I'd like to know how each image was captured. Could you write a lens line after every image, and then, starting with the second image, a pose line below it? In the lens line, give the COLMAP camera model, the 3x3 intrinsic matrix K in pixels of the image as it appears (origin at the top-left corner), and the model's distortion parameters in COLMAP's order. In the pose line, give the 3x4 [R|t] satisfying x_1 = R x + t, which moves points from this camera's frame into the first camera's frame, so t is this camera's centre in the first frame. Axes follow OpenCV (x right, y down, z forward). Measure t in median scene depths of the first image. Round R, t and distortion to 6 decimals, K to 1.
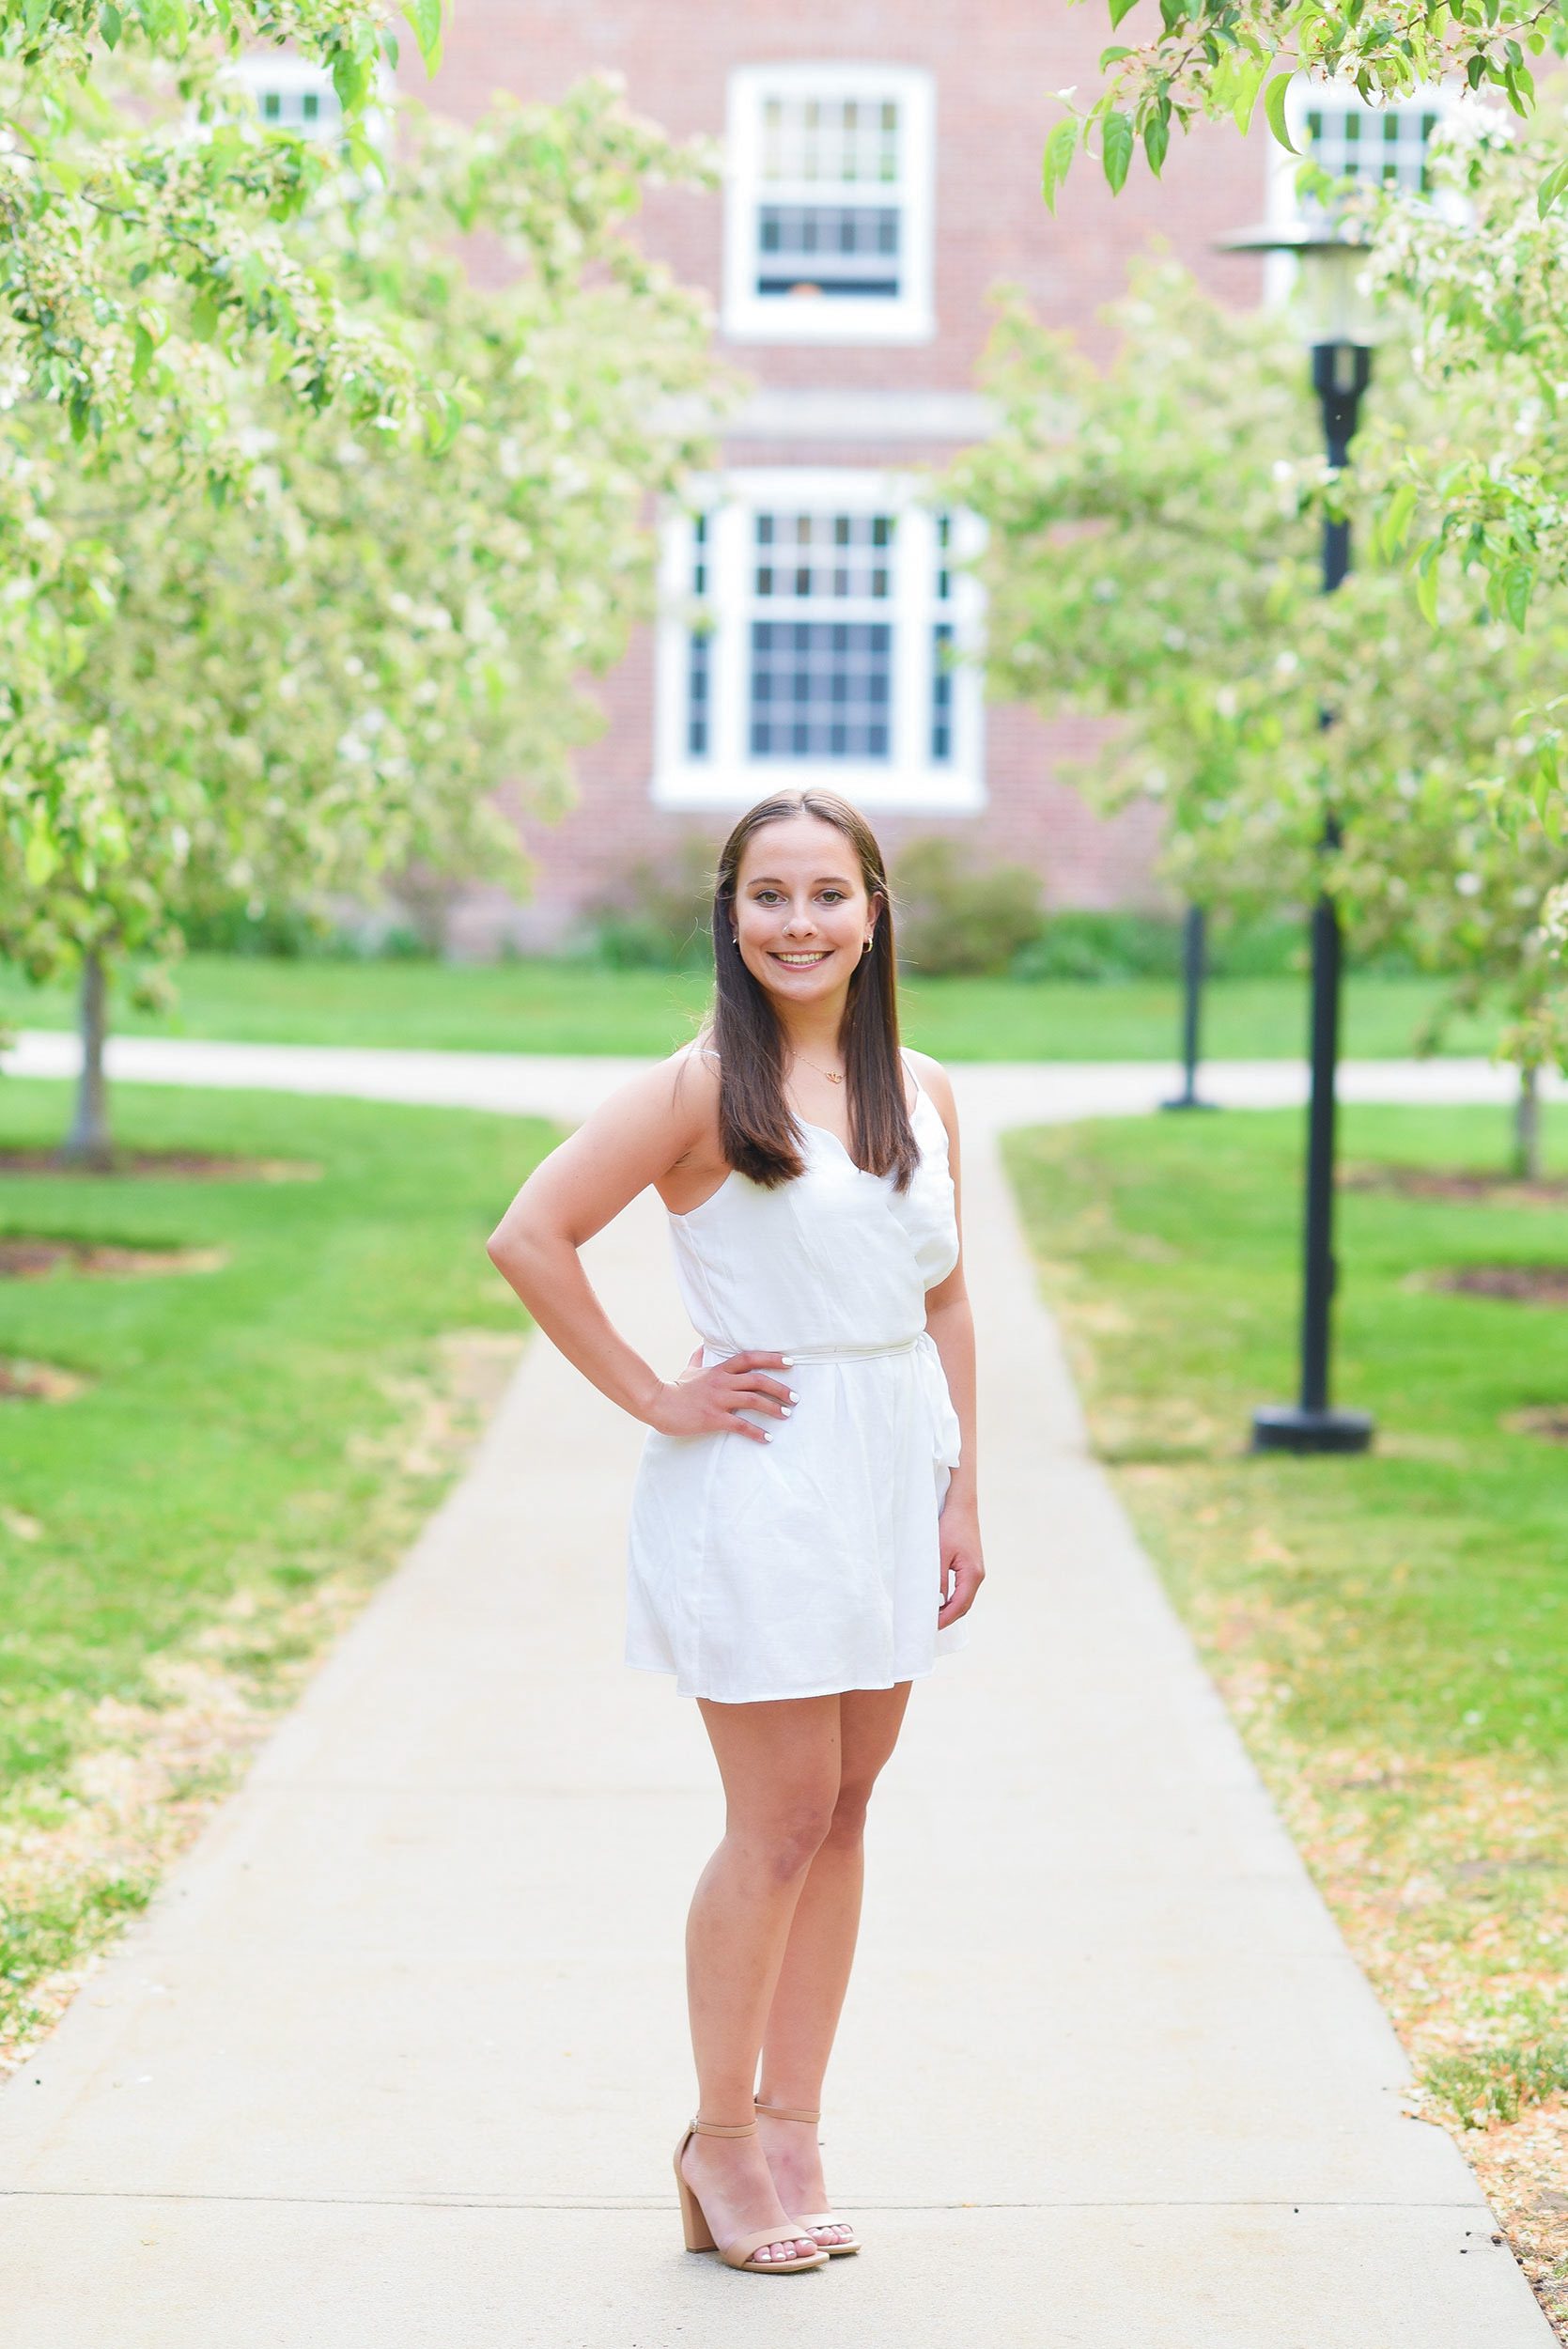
lens RADIAL K [[6812.4, 0, 741.8], [0, 6812.4, 1149.4], [0, 0, 1]] dist [-0.070988, 0.801401]
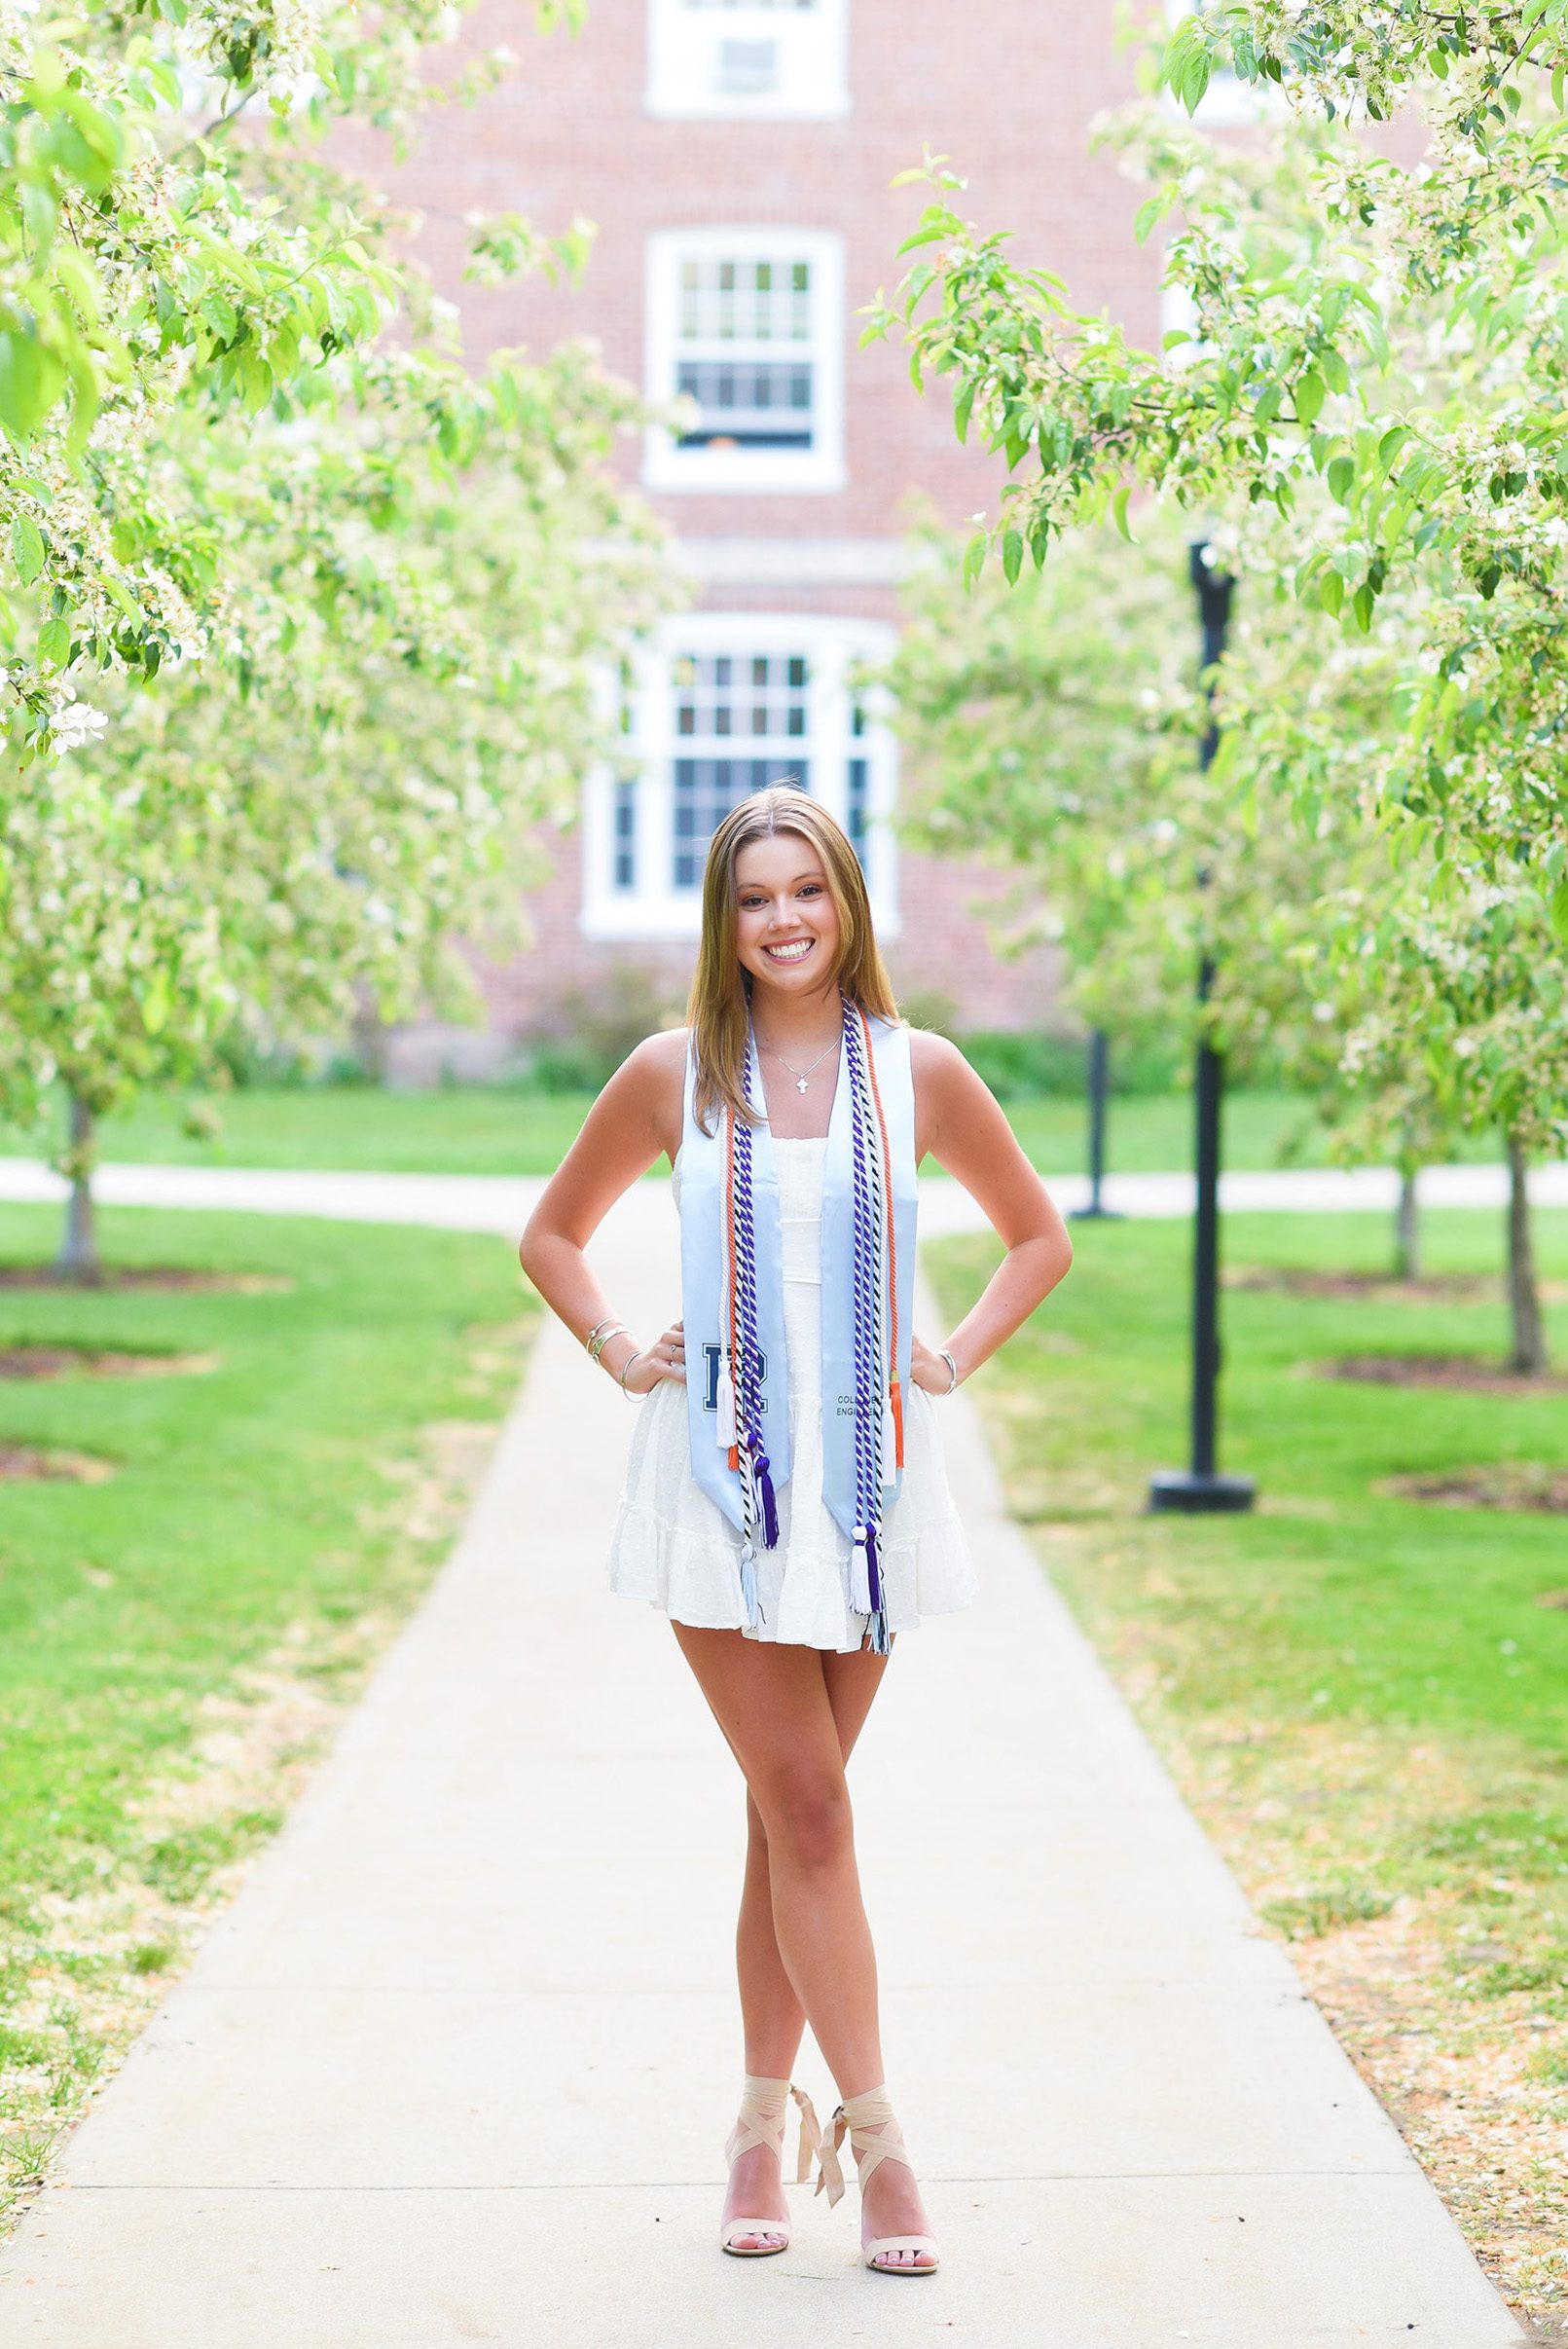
lens RADIAL K [[6812.2, 0, 741.8], [0, 6812.2, 1149.4], [0, 0, 1]] dist [-0.070988, 0.801401]
pose [[0.999853, -0.011389, 0.012854, -0.008198], [0.011615, 0.999777, -0.017659, 0.003406], [-0.012650, 0.017806, 0.999761, -0.157785]]
